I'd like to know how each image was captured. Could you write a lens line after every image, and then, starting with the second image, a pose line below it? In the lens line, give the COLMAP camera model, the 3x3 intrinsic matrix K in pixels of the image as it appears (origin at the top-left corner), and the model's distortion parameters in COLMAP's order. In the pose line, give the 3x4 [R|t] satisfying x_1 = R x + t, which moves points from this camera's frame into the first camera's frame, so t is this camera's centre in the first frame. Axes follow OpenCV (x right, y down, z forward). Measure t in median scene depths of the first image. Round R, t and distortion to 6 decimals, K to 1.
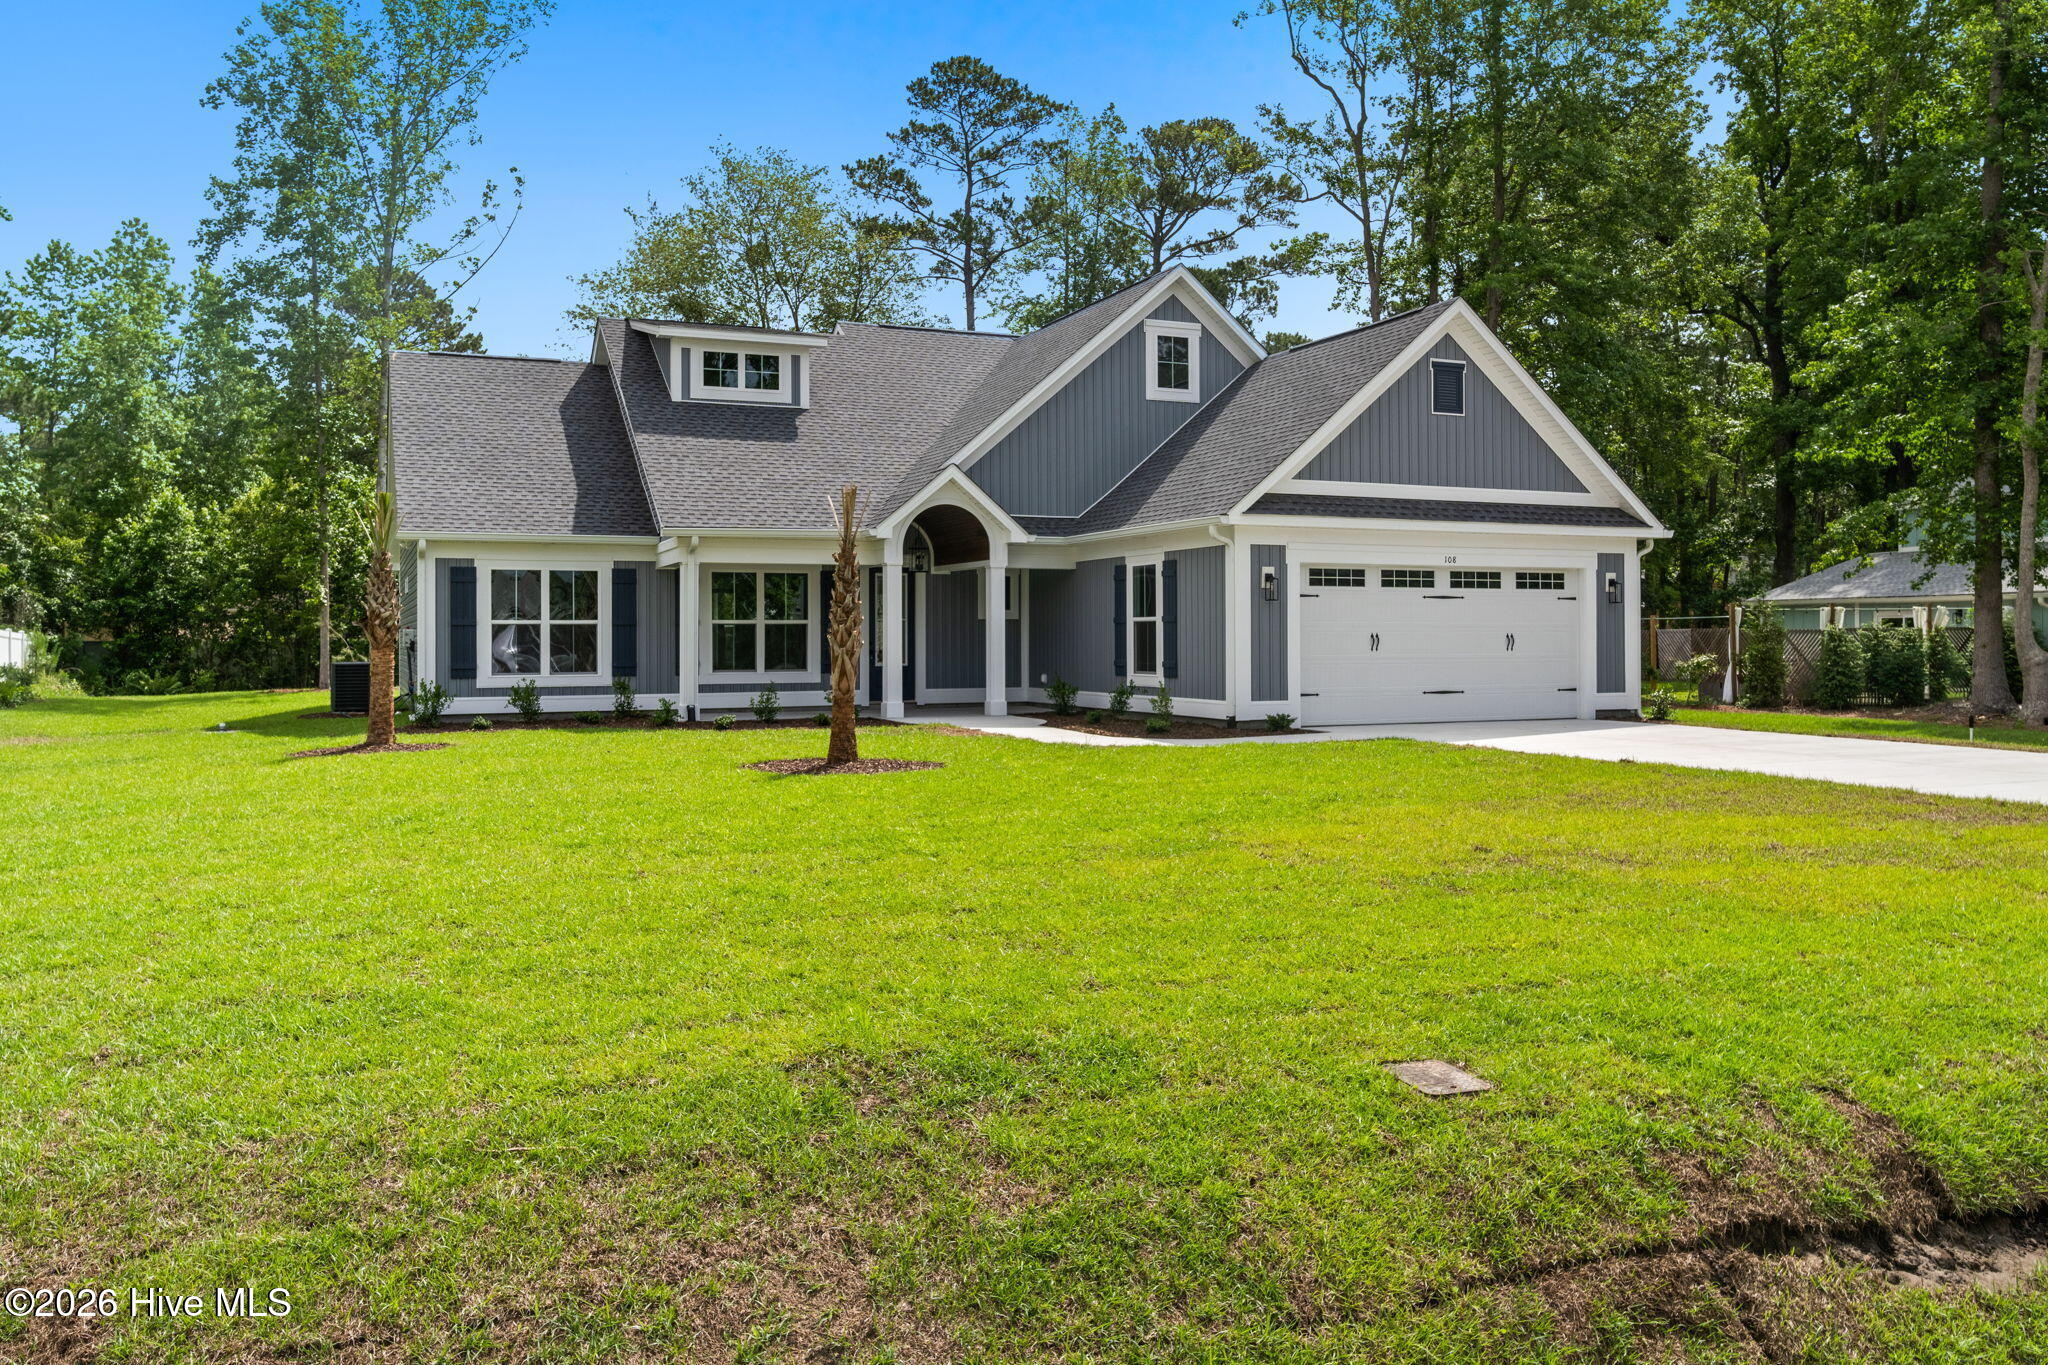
lens RADIAL K [[1518.1, 0, 1079.1], [0, 1518.1, 634.4], [0, 0, 1]] dist [-0.021524, 0.001763]
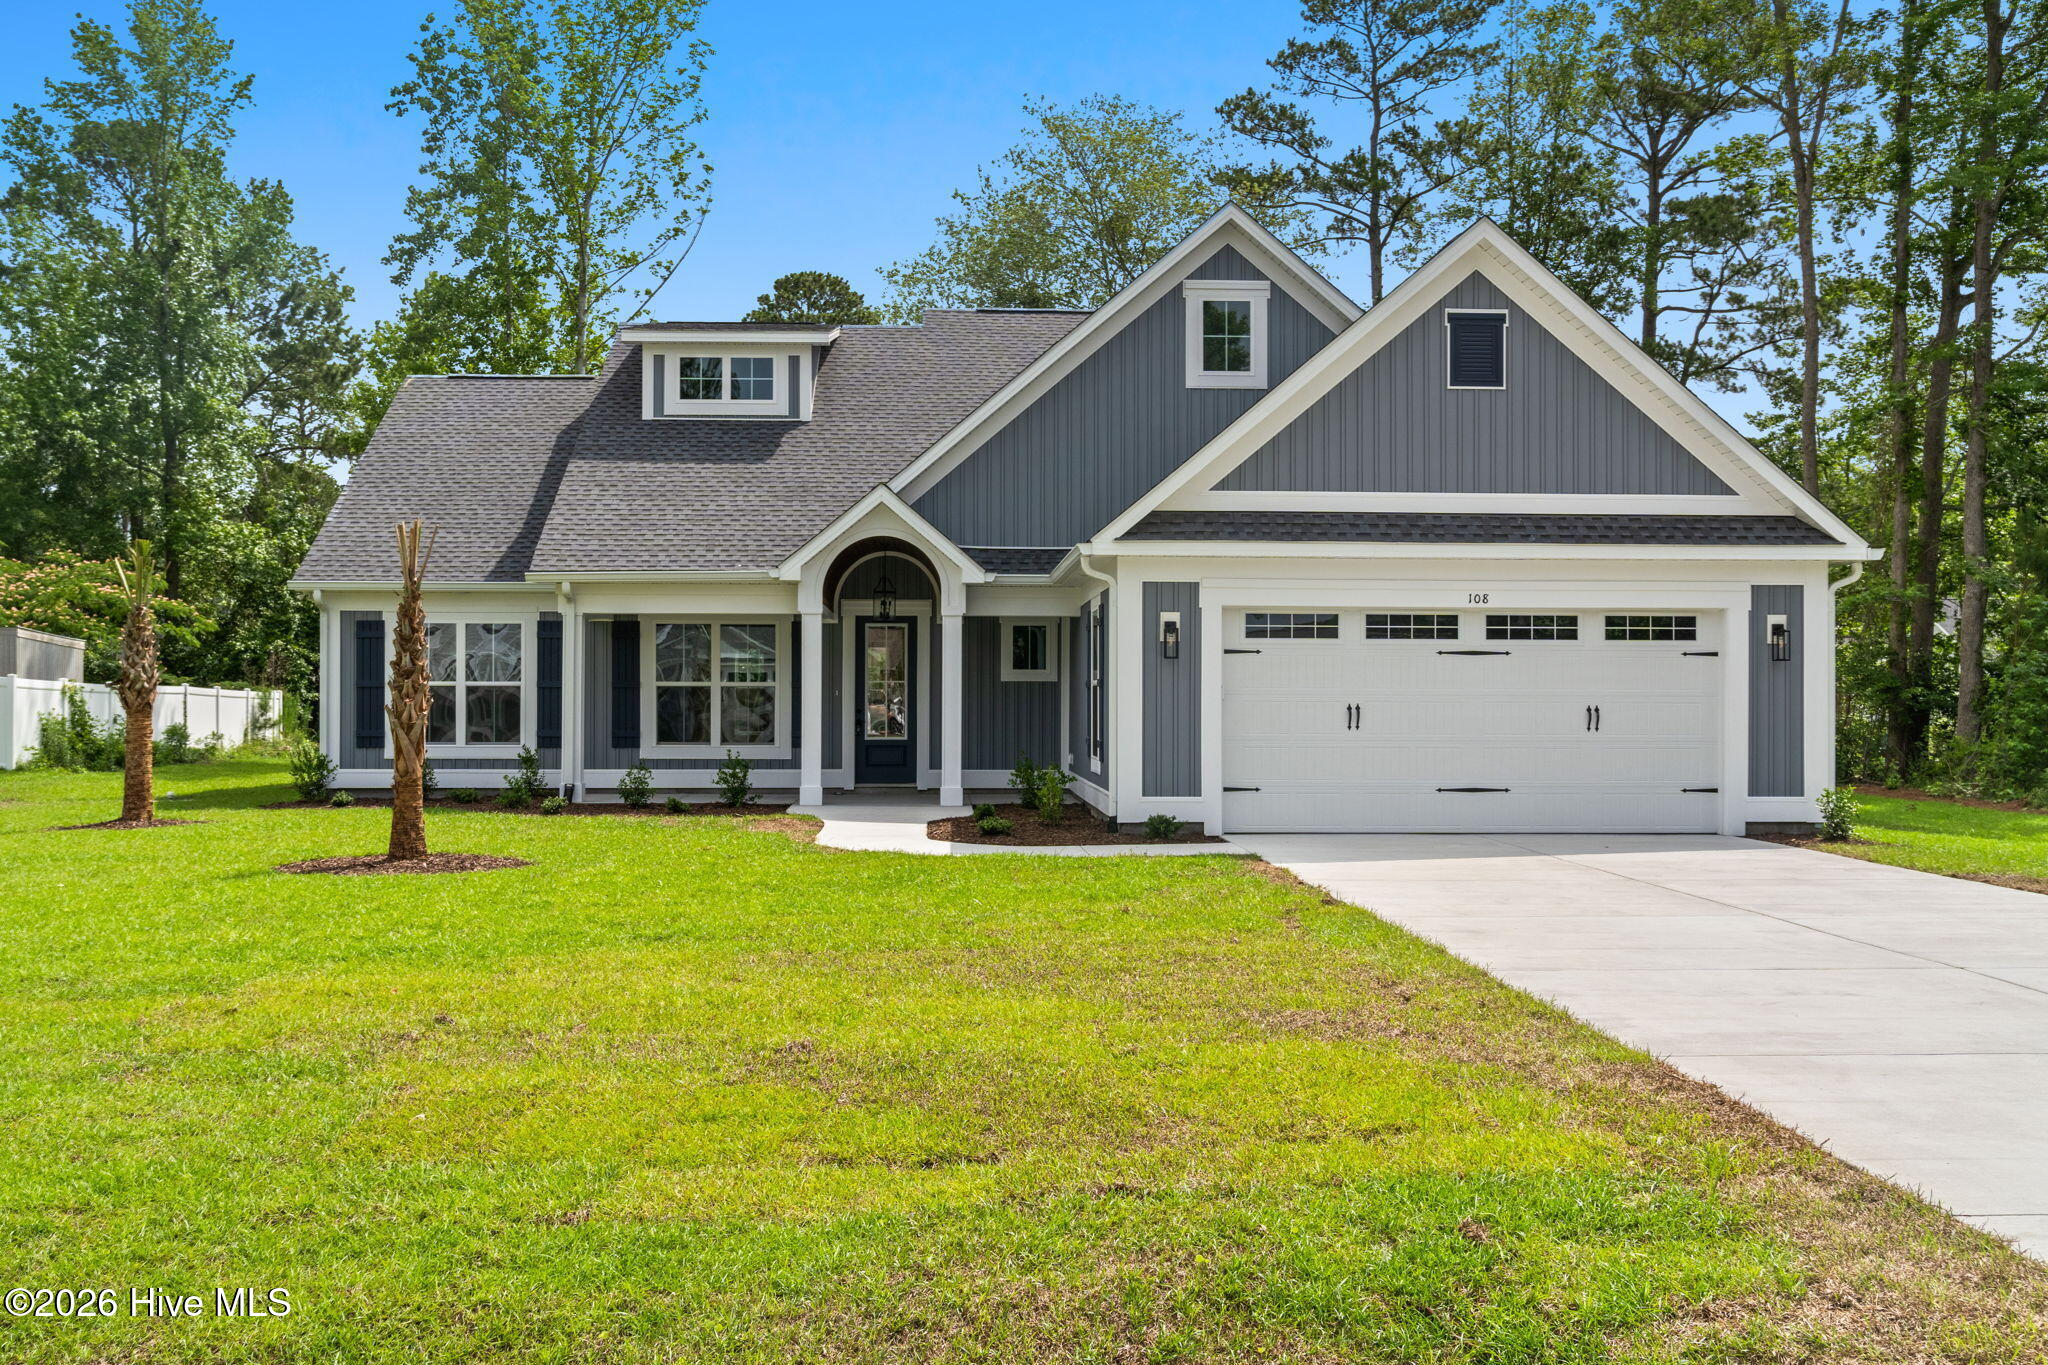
lens RADIAL K [[1910.5, 0, 1024.0], [0, 1910.5, 712.6], [0, 0, 1]] dist [-0.020949, 0.000000]
pose [[0.931015, 0.009179, -0.364867, 0.340485], [-0.006457, 0.999941, 0.008680, -0.003143], [0.364925, -0.005726, 0.931019, 0.103721]]
